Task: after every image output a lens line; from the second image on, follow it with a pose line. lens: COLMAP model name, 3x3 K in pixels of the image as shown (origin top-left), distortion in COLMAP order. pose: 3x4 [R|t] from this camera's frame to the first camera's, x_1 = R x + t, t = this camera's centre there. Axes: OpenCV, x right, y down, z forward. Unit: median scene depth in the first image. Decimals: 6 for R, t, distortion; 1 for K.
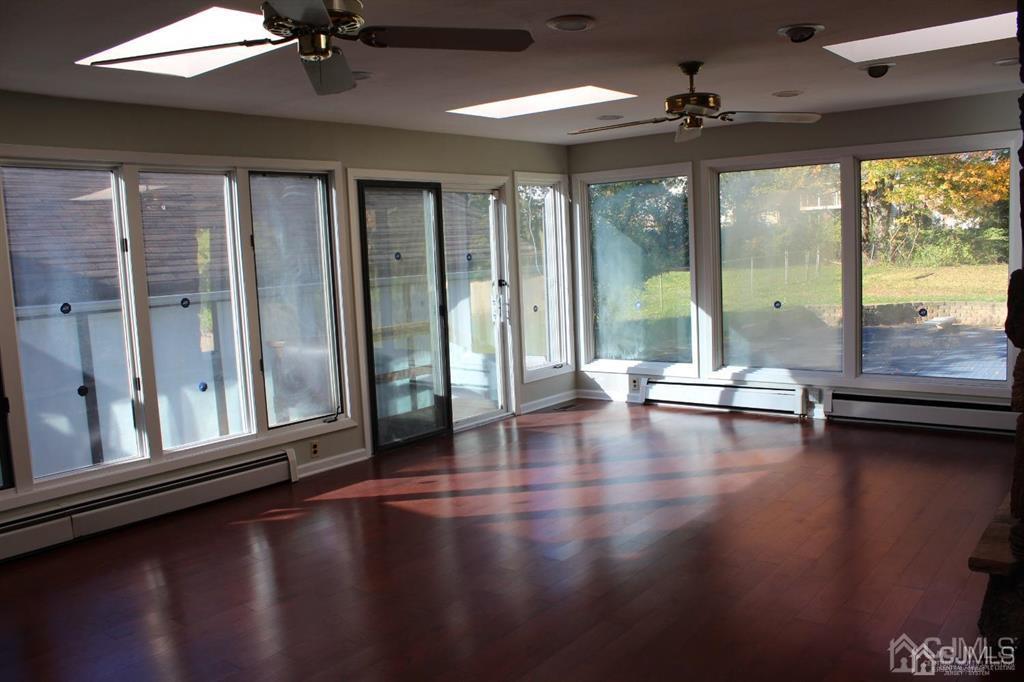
lens RADIAL K [[855.2, 0, 517.0], [0, 855.2, 342.6], [0, 0, 1]] dist [-0.167540, 0.152903]
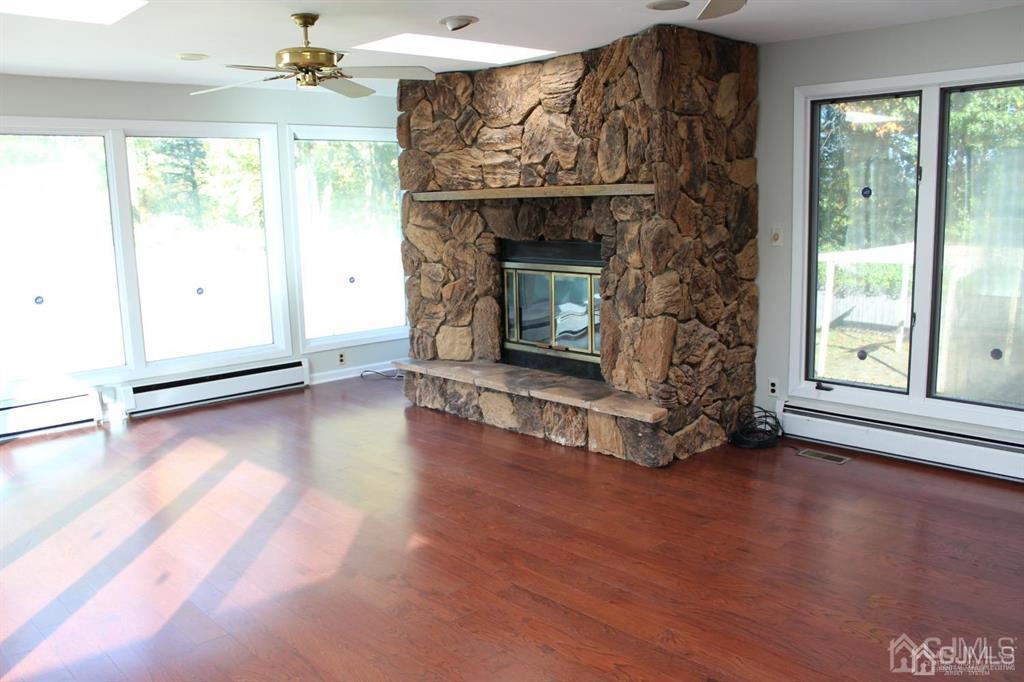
lens RADIAL K [[855.2, 0, 517.0], [0, 855.2, 342.6], [0, 0, 1]] dist [-0.167540, 0.152903]
pose [[0.142434, -0.122286, 0.982221, -0.396644], [0.128140, 0.986266, 0.104208, -0.025752], [-0.981475, 0.111019, 0.156147, 0.381460]]
